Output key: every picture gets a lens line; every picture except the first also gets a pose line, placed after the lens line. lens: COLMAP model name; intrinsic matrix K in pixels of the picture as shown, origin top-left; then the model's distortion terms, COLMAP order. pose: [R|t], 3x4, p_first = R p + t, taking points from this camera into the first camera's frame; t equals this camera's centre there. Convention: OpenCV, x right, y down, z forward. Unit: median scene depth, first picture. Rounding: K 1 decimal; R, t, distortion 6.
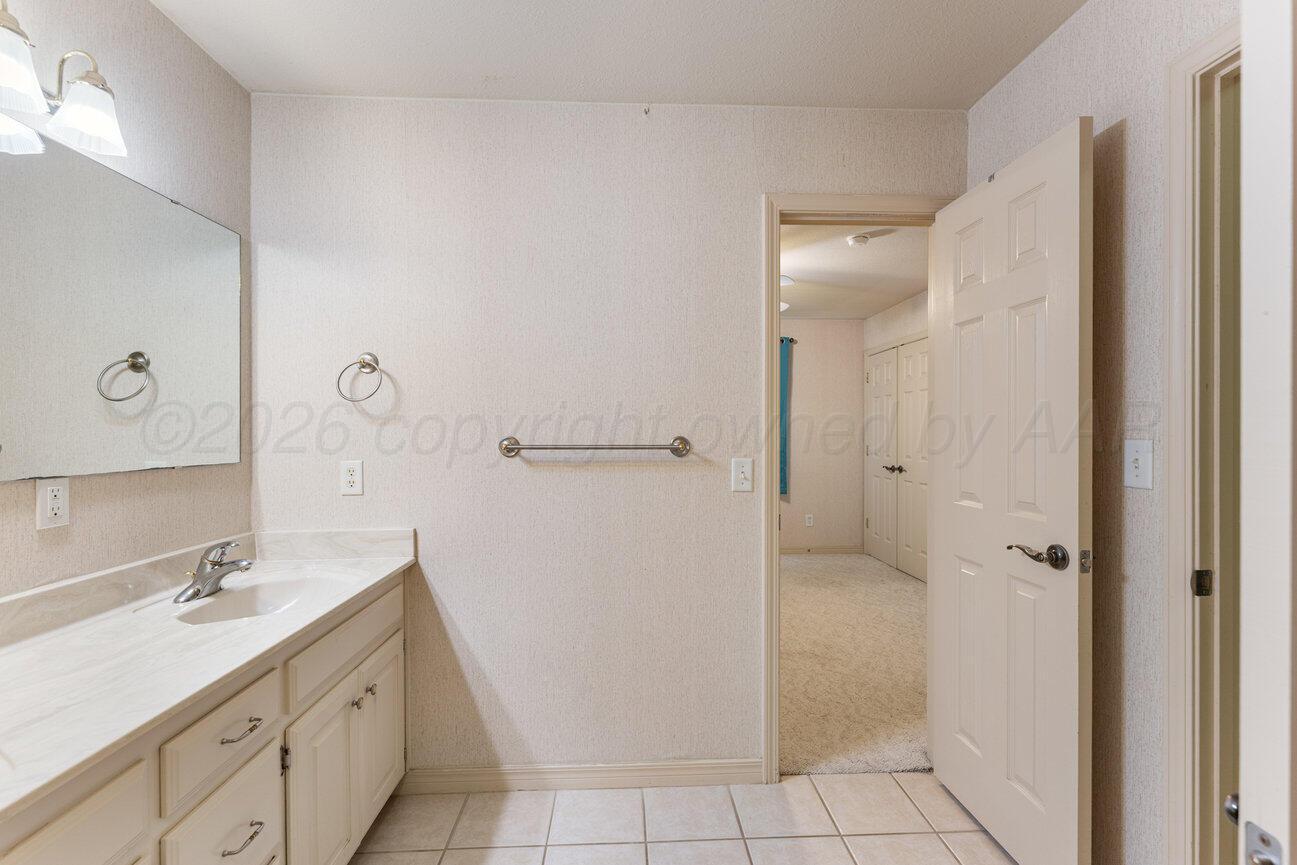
lens RADIAL K [[533.3, 0, 649.7], [0, 533.3, 433.2], [0, 0, 1]] dist [-0.000071, -0.000649]
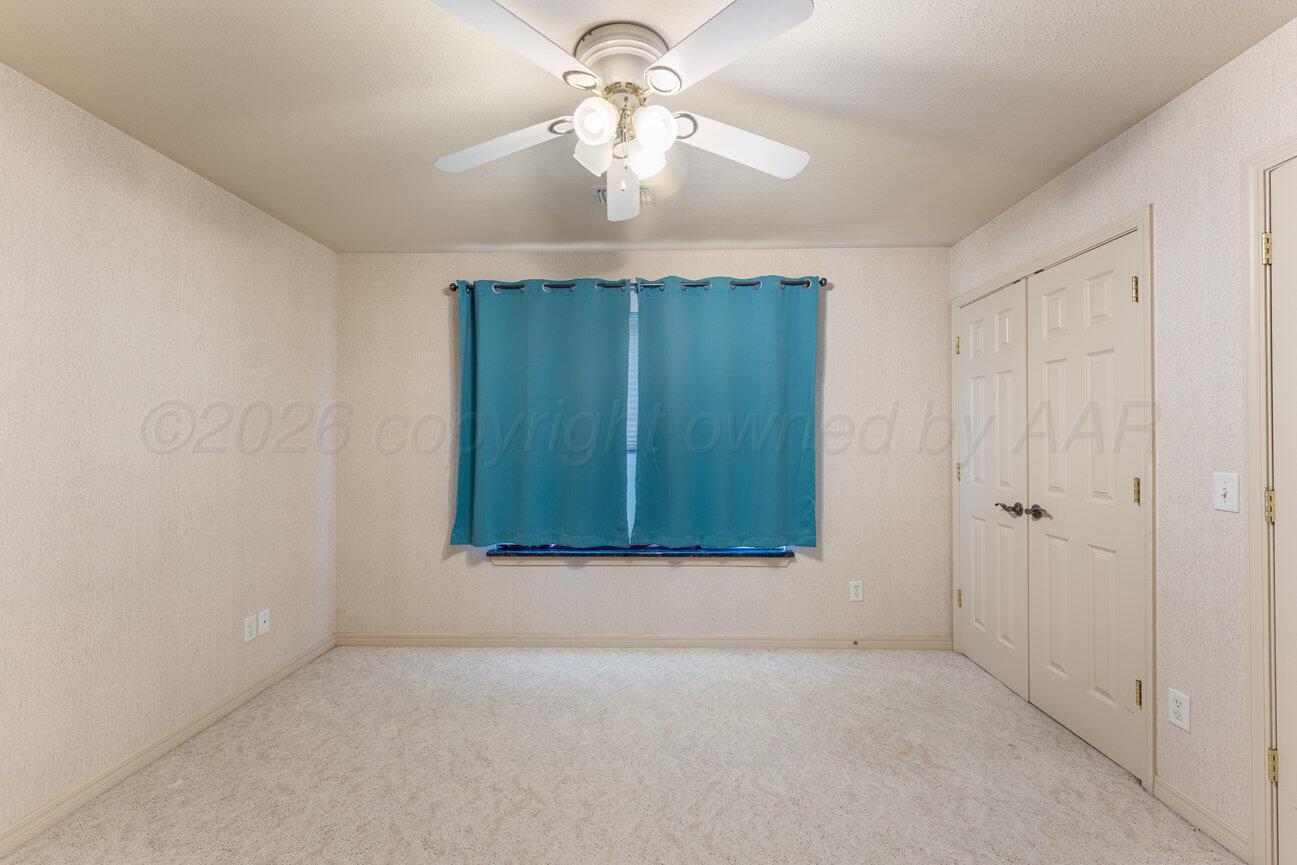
lens RADIAL K [[533.3, 0, 650.9], [0, 533.3, 427.8], [0, 0, 1]] dist [-0.000071, -0.000649]
pose [[0.997521, 0.000764, -0.070361, 0.120318], [-0.002205, 0.999789, -0.020403, -0.002466], [0.070331, 0.020507, 0.997313, 0.412051]]
